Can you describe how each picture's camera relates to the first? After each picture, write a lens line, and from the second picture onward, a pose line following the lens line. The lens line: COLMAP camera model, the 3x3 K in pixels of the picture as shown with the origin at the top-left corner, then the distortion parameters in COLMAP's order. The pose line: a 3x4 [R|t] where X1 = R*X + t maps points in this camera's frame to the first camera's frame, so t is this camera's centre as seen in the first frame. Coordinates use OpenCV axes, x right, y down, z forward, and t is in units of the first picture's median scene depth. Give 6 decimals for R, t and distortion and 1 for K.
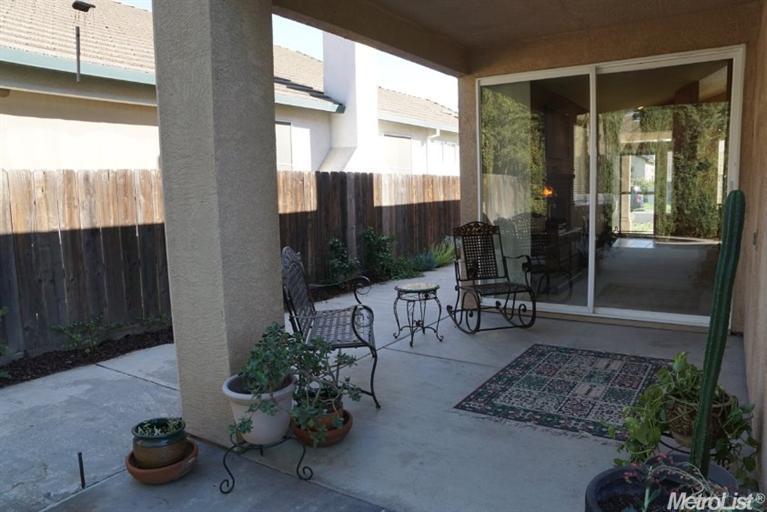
lens RADIAL K [[540.1, 0, 383.5], [0, 540.1, 256.0], [0, 0, 1]] dist [-0.144251, 0.077842]
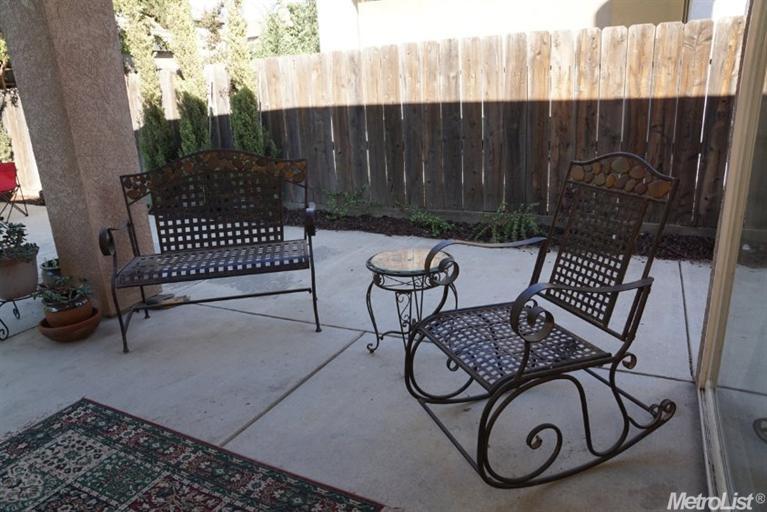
lens RADIAL K [[559.7, 0, 383.5], [0, 559.7, 256.0], [0, 0, 1]] dist [-0.256477, 0.089343]
pose [[0.138939, 0.321903, -0.936523, 0.556571], [-0.053207, 0.946755, 0.317527, -0.119336], [0.988871, 0.005713, 0.148669, 0.890673]]
